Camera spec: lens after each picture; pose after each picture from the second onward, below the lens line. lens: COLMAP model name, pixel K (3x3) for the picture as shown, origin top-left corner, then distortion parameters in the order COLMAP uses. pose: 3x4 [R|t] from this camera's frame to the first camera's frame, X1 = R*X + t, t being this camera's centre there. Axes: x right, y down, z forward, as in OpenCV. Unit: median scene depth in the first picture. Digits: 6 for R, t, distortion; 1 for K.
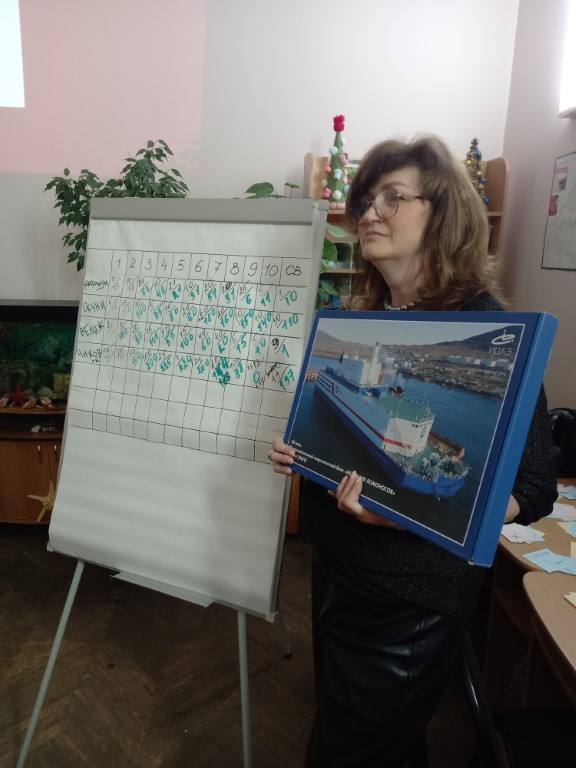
lens RADIAL K [[551.9, 0, 286.3], [0, 551.9, 383.2], [0, 0, 1]] dist [-0.010574, -0.006291]
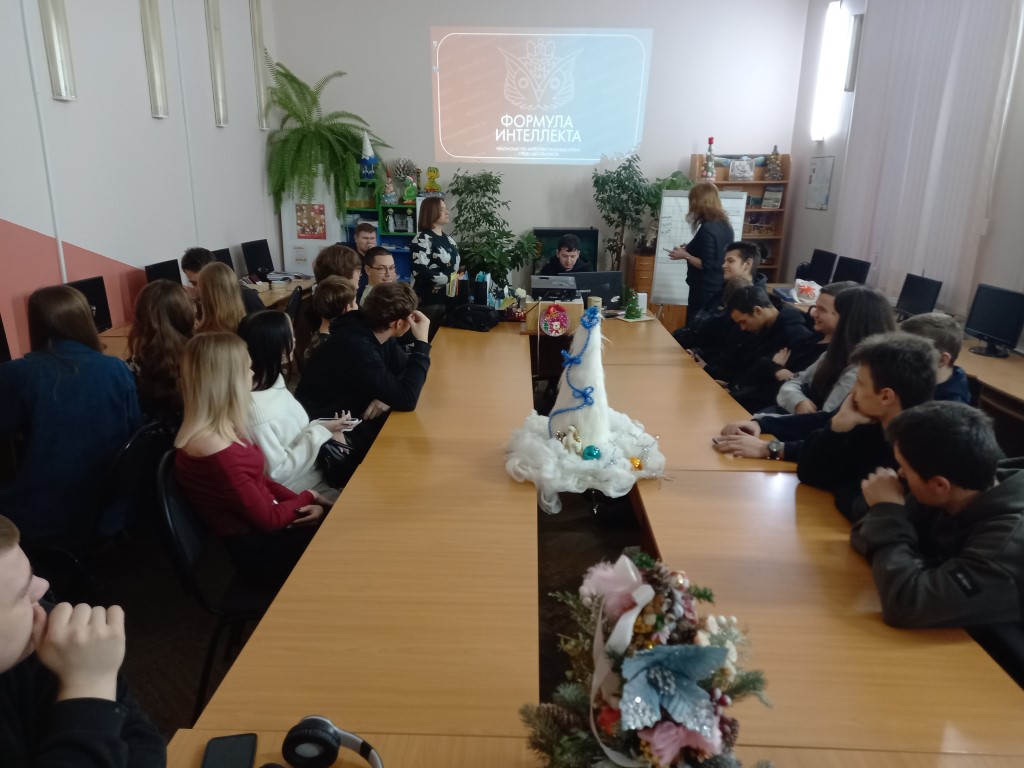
lens RADIAL K [[735.9, 0, 512.6], [0, 735.9, 390.3], [0, 0, 1]] dist [-0.010574, -0.006291]
pose [[0.999608, -0.025670, -0.011154, -0.717889], [0.026003, 0.999188, 0.030778, 0.412955], [0.010355, -0.031056, 0.999464, -2.022365]]
